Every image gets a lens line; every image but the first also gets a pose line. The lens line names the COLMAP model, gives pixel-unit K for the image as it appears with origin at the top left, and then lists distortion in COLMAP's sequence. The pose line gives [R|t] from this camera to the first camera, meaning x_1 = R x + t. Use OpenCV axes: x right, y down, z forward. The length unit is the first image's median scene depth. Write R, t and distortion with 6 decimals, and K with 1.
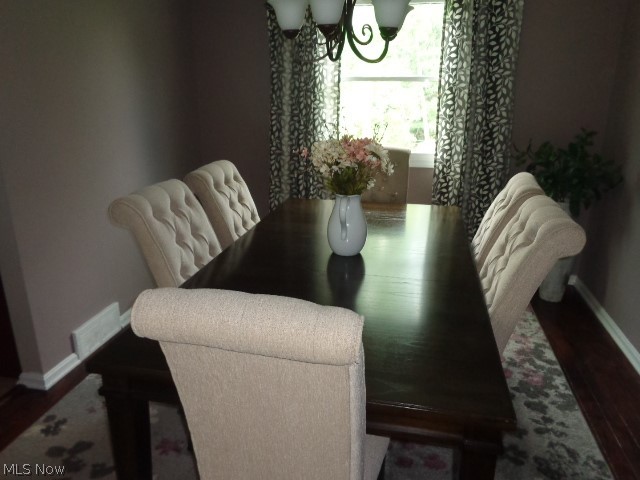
lens RADIAL K [[482.8, 0, 321.6], [0, 482.8, 240.6], [0, 0, 1]] dist [0.003036, 0.001242]
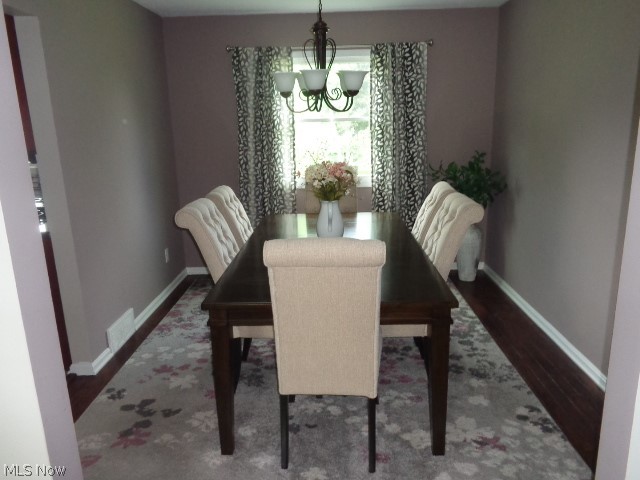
lens RADIAL K [[482.8, 0, 321.6], [0, 482.8, 240.6], [0, 0, 1]] dist [0.003036, 0.001242]
pose [[0.983505, -0.070761, 0.166465, -0.132557], [0.082335, 0.994568, -0.063680, 0.068215], [-0.161055, 0.076336, 0.983989, -0.248151]]
